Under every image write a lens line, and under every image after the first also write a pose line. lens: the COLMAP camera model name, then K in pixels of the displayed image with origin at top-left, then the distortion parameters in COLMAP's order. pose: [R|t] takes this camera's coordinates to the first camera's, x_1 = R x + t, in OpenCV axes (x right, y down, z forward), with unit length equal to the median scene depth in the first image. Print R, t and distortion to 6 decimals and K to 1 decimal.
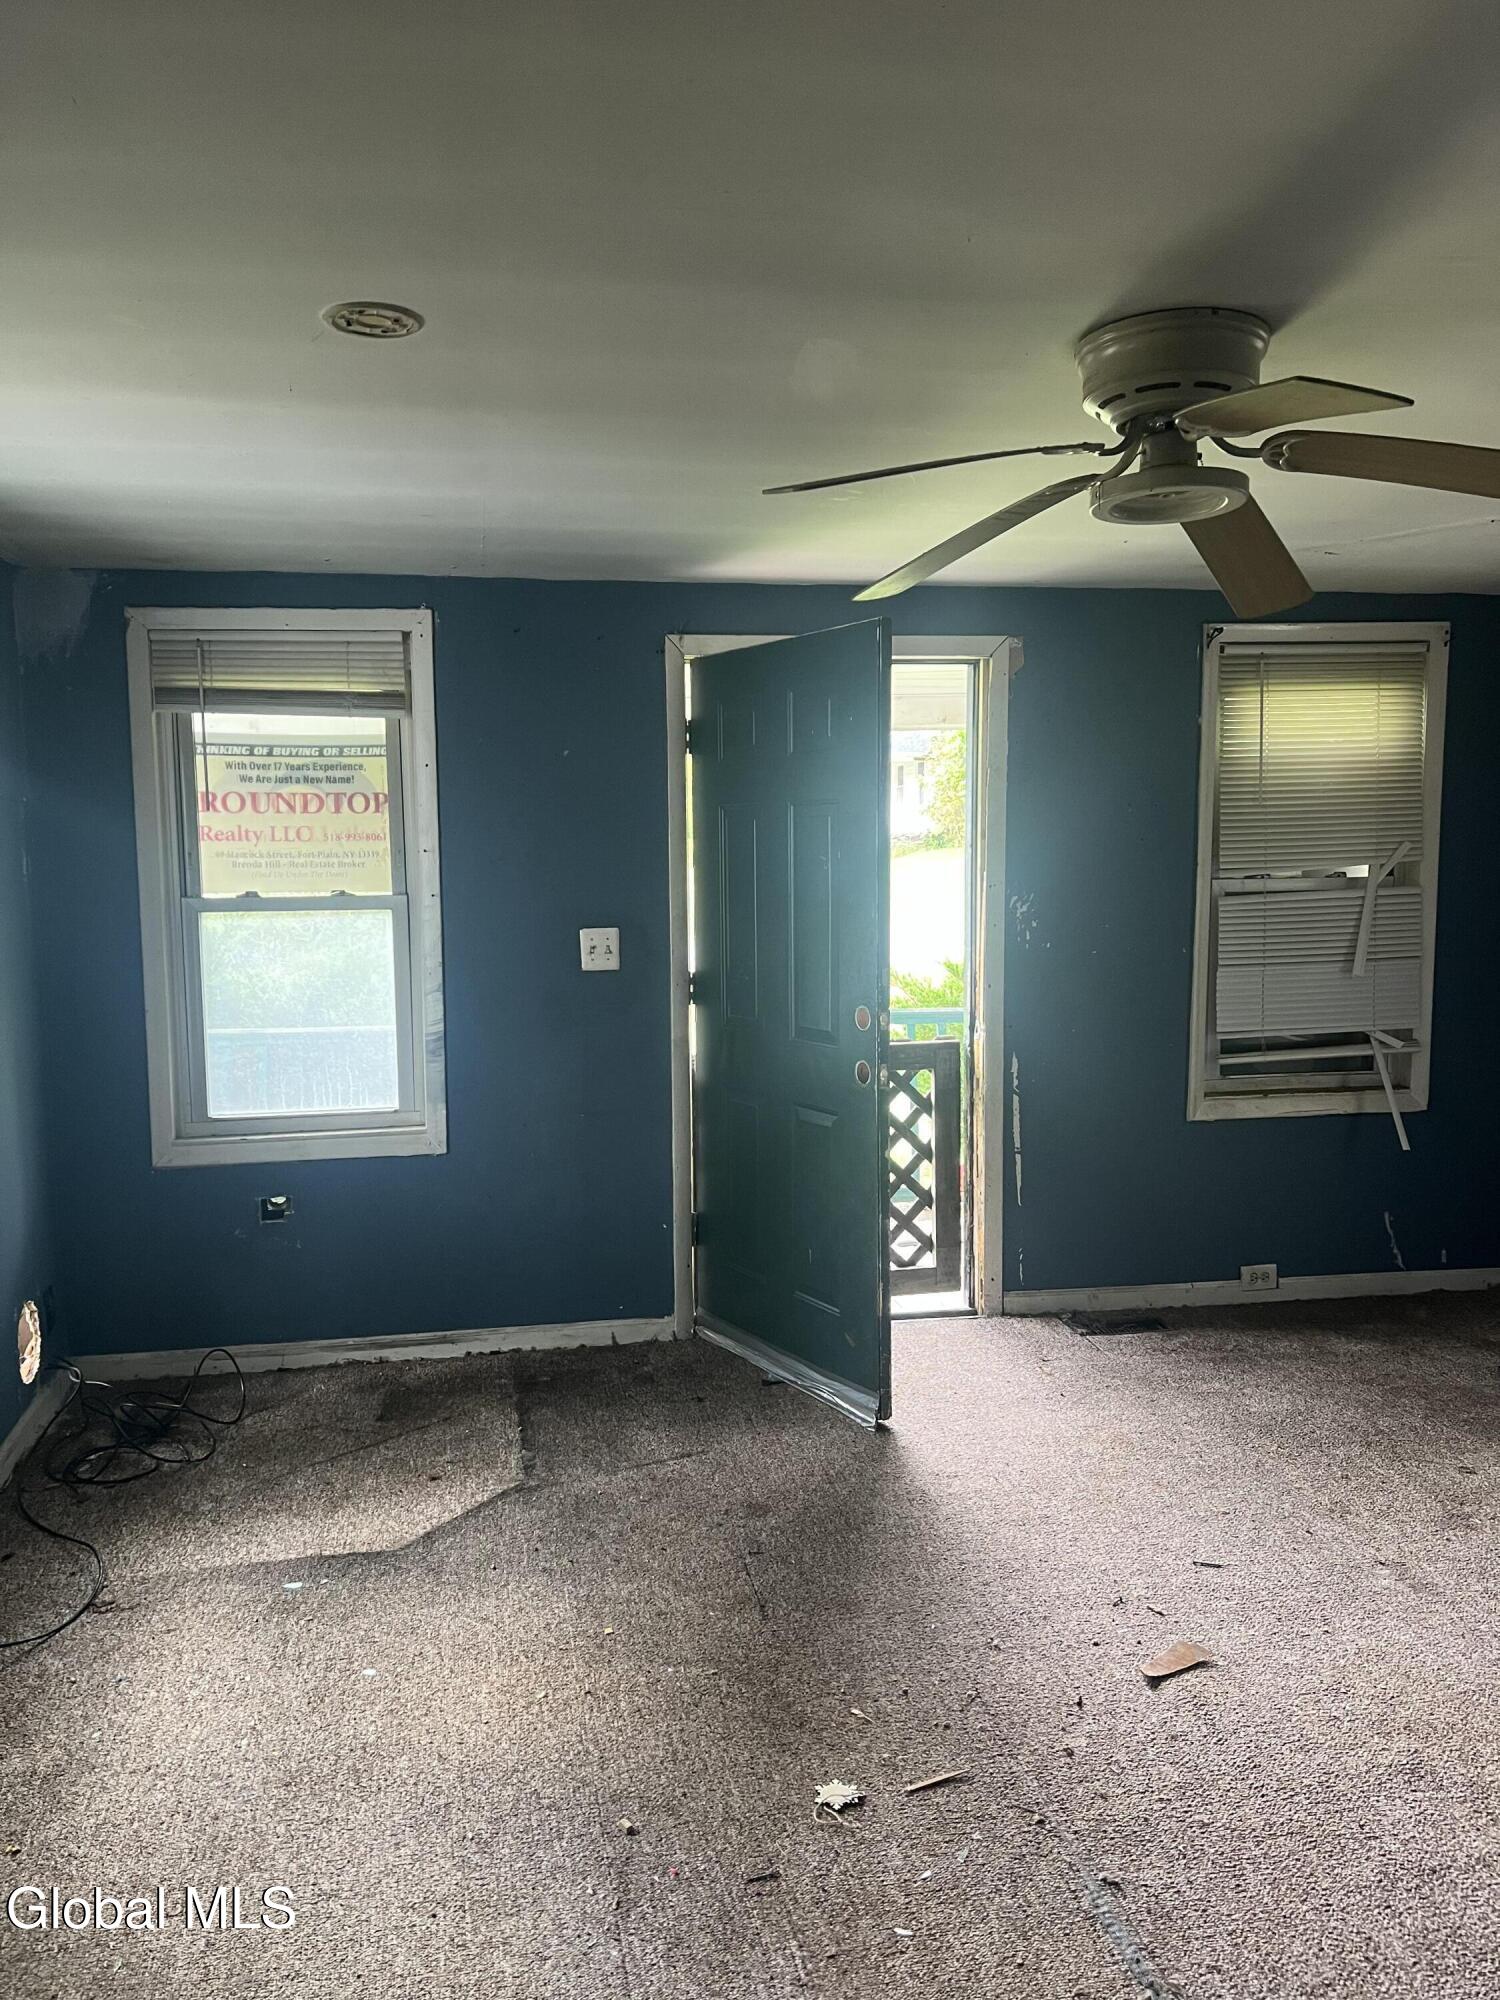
lens RADIAL K [[1501.8, 0, 718.2], [0, 1501.8, 982.9], [0, 0, 1]] dist [0.050264, -0.056072]
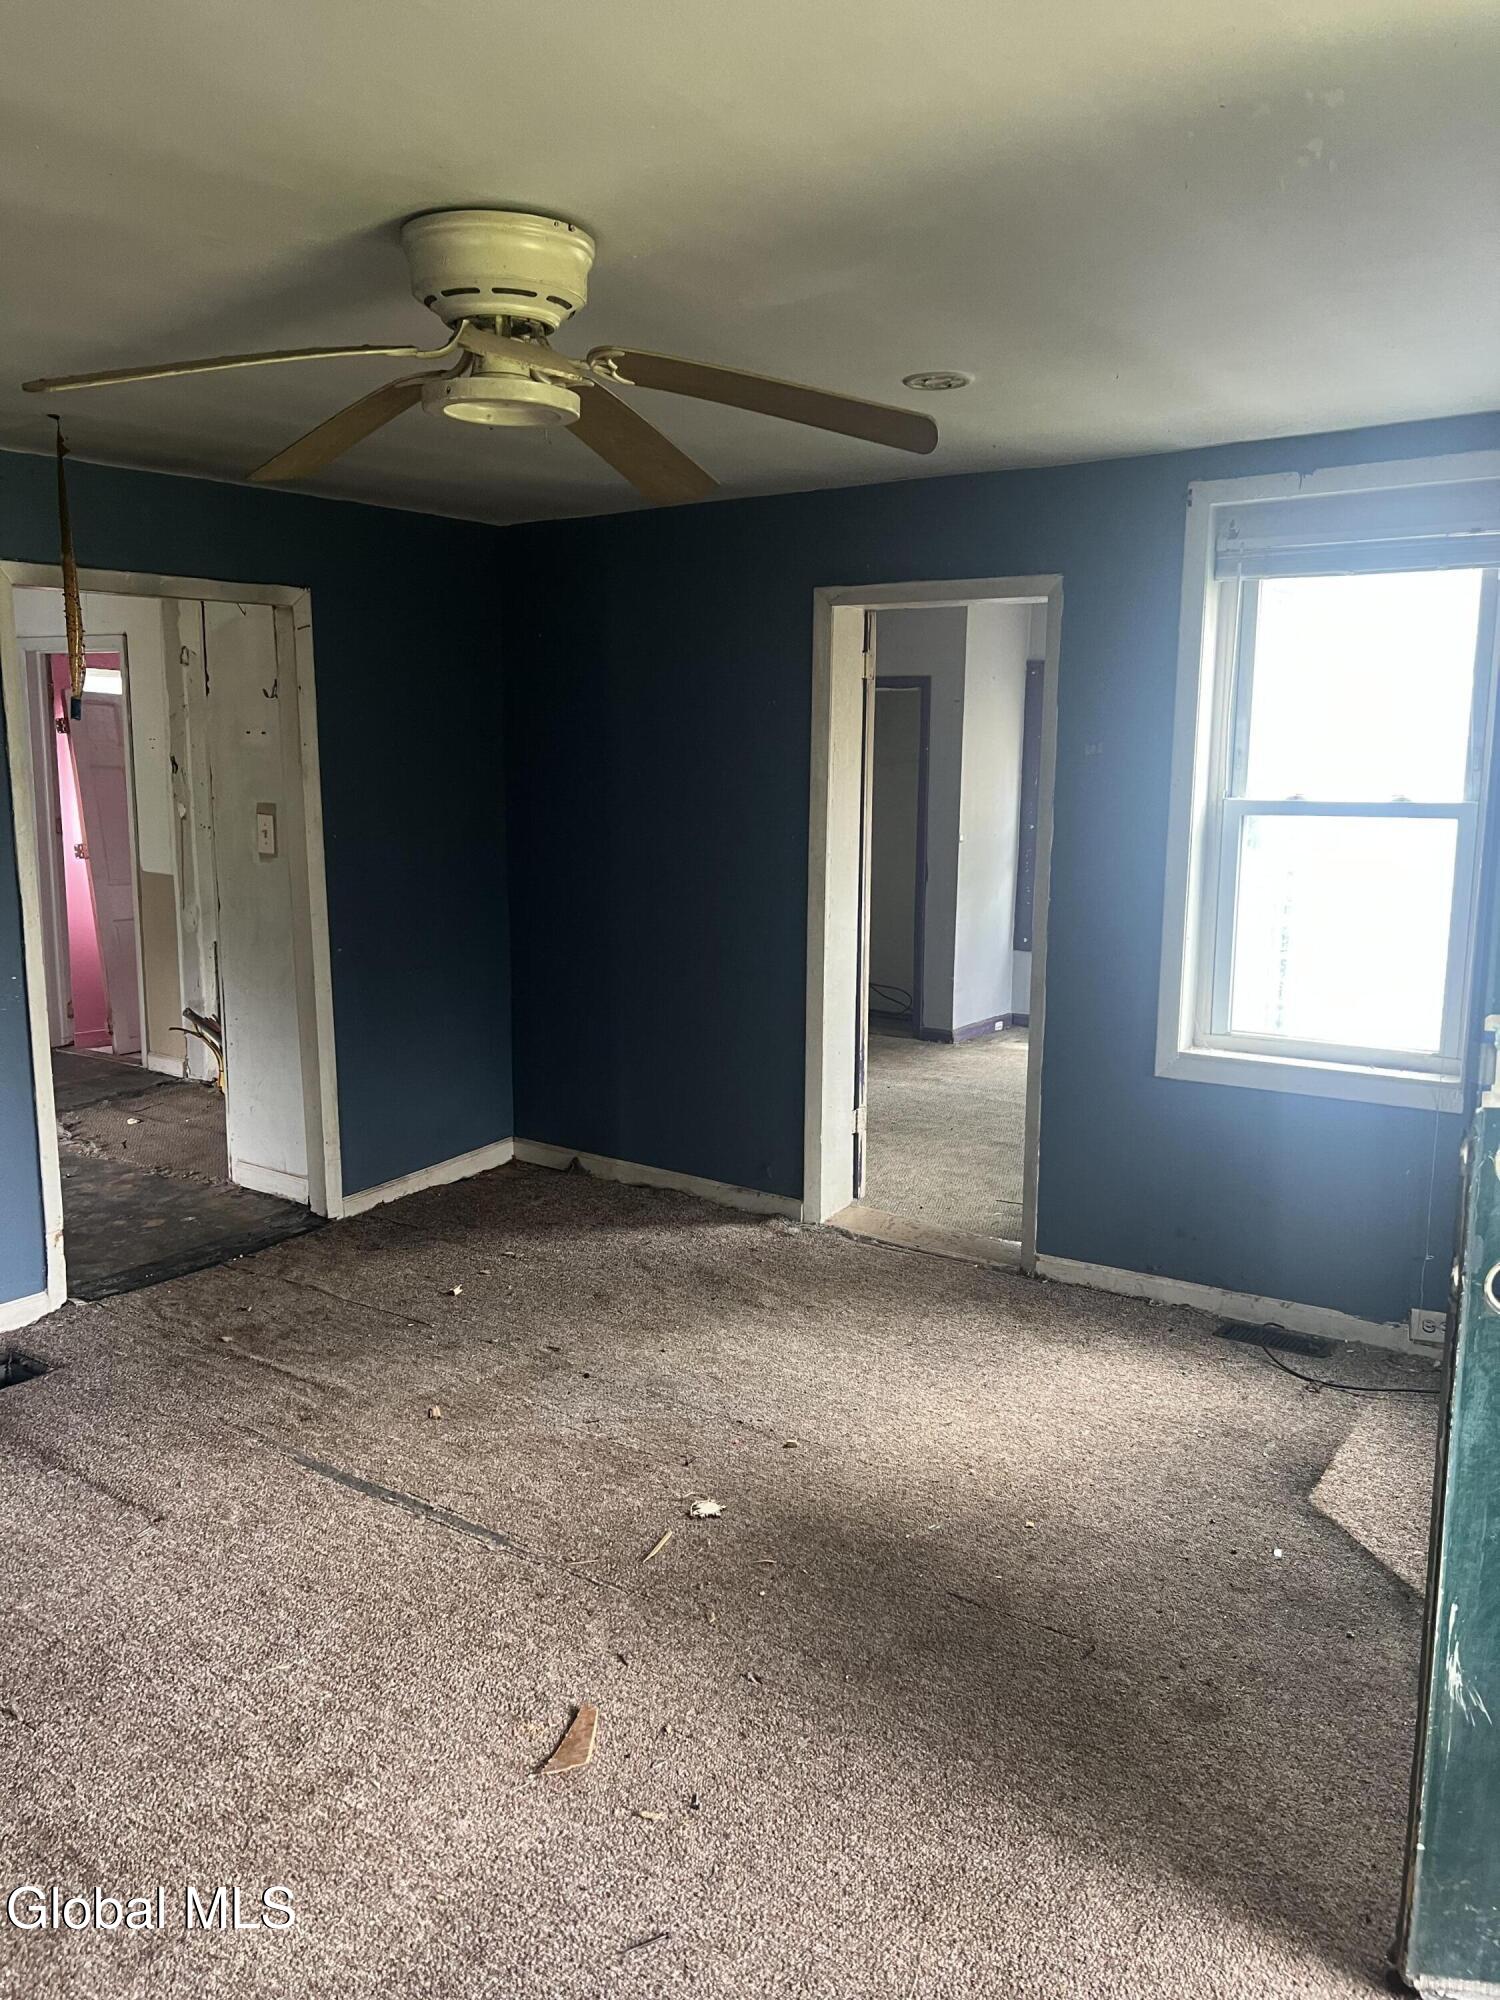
lens RADIAL K [[1501.8, 0, 764.8], [0, 1501.8, 987.0], [0, 0, 1]] dist [0.050264, -0.056072]
pose [[-0.696030, 0.124017, -0.707221, 0.521255], [-0.051000, 0.973943, 0.220982, -0.104305], [0.716199, 0.189878, -0.671569, 1.056273]]
